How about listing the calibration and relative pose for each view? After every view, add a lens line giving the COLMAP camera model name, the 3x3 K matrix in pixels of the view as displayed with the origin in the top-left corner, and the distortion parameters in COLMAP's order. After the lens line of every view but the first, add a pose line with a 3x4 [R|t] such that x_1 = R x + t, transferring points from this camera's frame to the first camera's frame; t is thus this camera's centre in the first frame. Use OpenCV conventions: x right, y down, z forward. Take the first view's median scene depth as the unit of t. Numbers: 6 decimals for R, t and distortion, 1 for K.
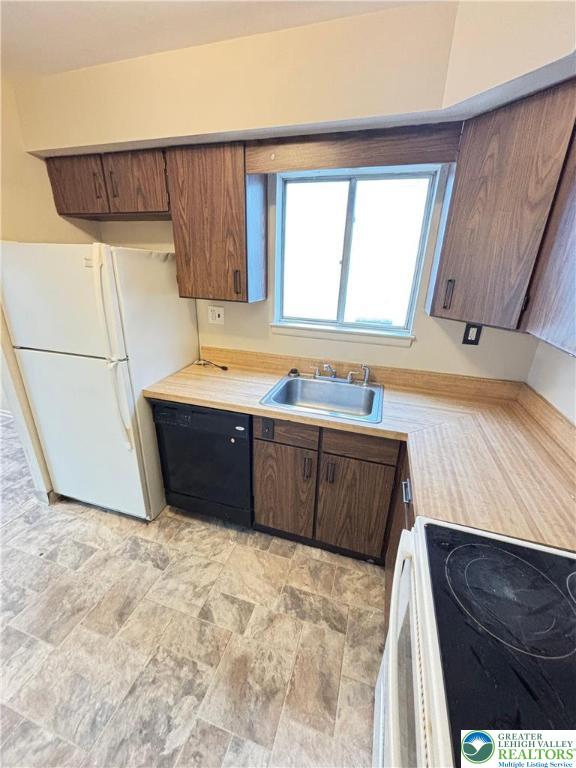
lens RADIAL K [[308.2, 0, 289.7], [0, 308.2, 383.8], [0, 0, 1]] dist [-0.001112, 0.000428]
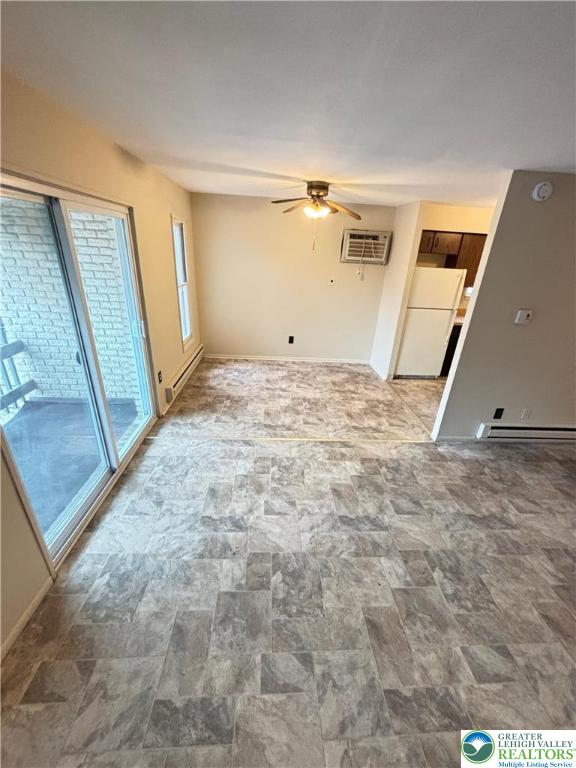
lens RADIAL K [[308.2, 0, 287.6], [0, 308.2, 384.5], [0, 0, 1]] dist [-0.001112, 0.000428]
pose [[0.938565, -0.122658, 0.322568, -2.865641], [0.101313, 0.991451, 0.082217, 0.205562], [-0.329895, -0.044485, 0.942969, -1.132820]]
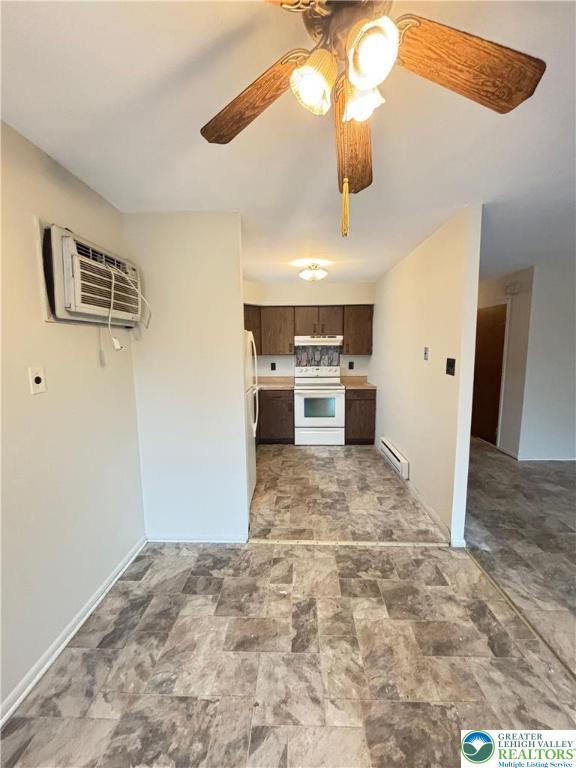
lens RADIAL K [[308.2, 0, 288.2], [0, 308.2, 378.3], [0, 0, 1]] dist [-0.001112, 0.000428]
pose [[-0.262865, -0.122112, 0.957074, -2.412249], [0.345051, 0.914457, 0.211445, -0.444800], [-0.901023, 0.385820, -0.198244, 1.123185]]
